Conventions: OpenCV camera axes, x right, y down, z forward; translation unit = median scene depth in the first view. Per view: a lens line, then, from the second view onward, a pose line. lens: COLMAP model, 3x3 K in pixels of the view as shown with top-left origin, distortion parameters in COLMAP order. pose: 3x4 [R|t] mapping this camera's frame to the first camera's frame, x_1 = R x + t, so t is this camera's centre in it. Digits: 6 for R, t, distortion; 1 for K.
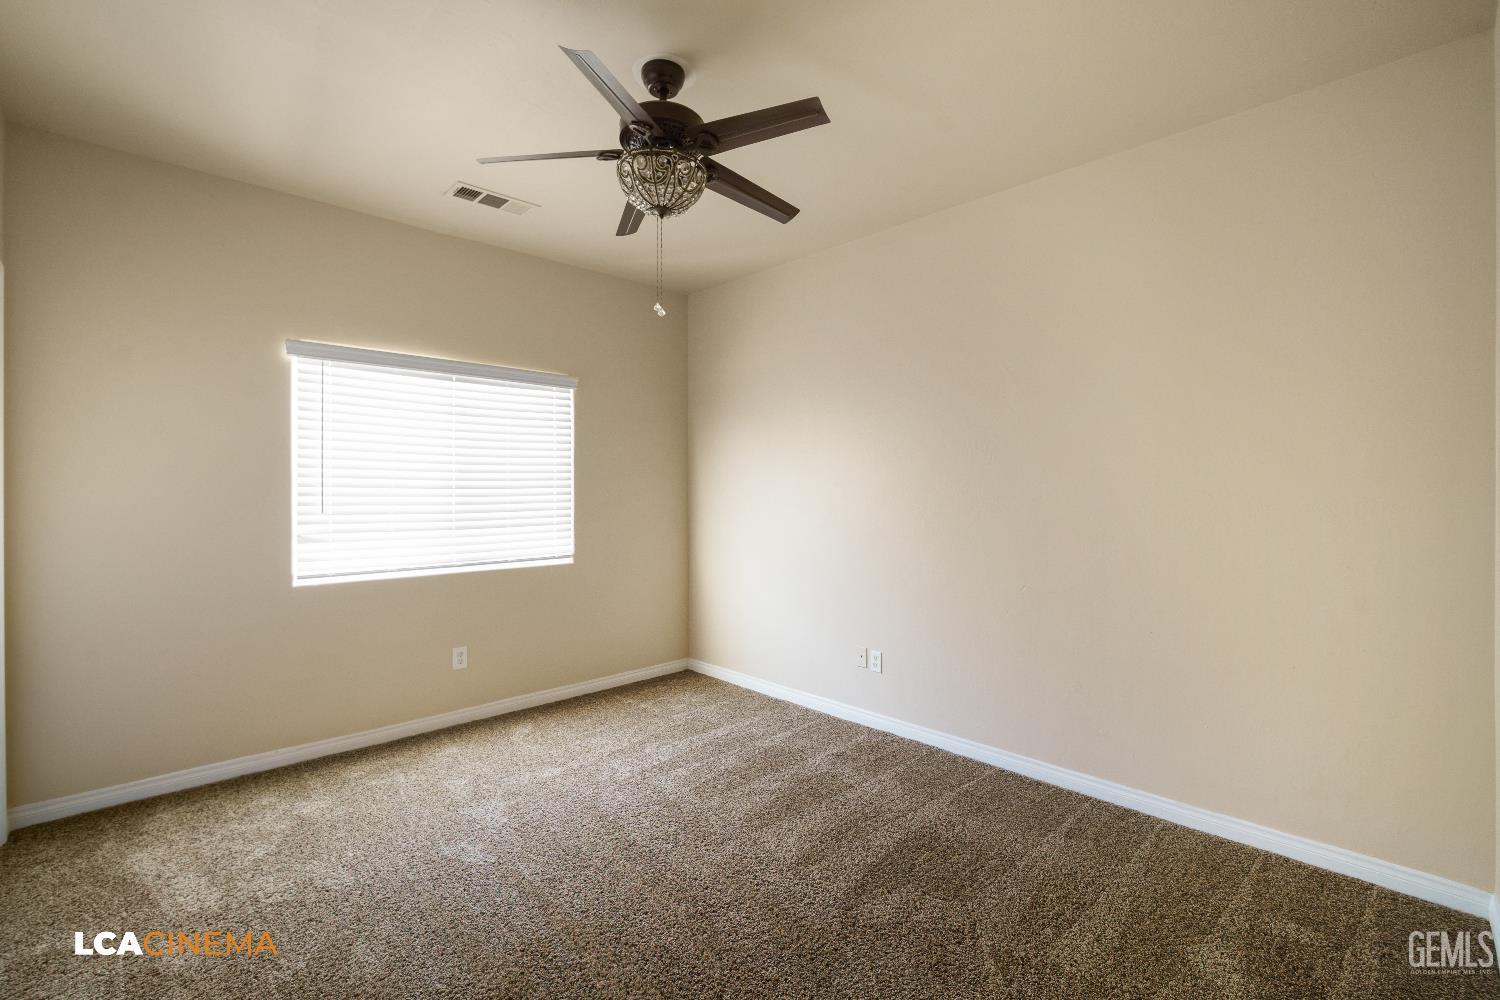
lens RADIAL K [[656.1, 0, 754.9], [0, 656.1, 489.2], [0, 0, 1]] dist [-0.017122, 0.005440]
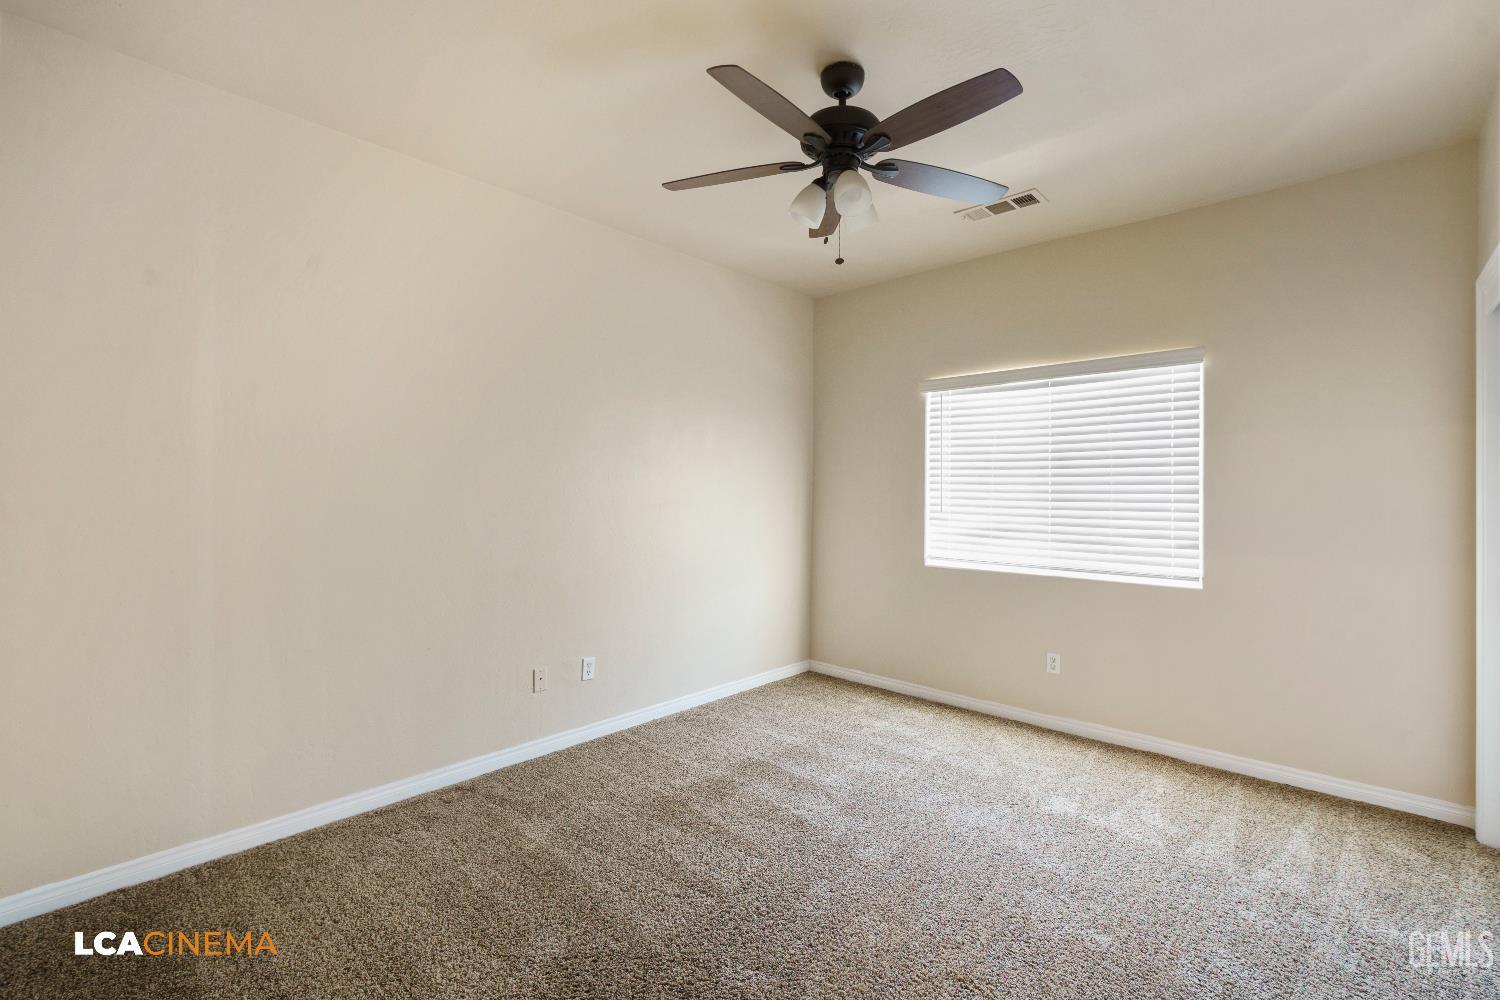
lens RADIAL K [[656.1, 0, 754.9], [0, 656.1, 489.2], [0, 0, 1]] dist [-0.017122, 0.005440]
pose [[0.062942, -0.007140, -0.997992, 0.514114], [-0.003921, 0.999965, -0.007401, 0.003458], [0.998010, 0.004379, 0.062911, 0.483782]]
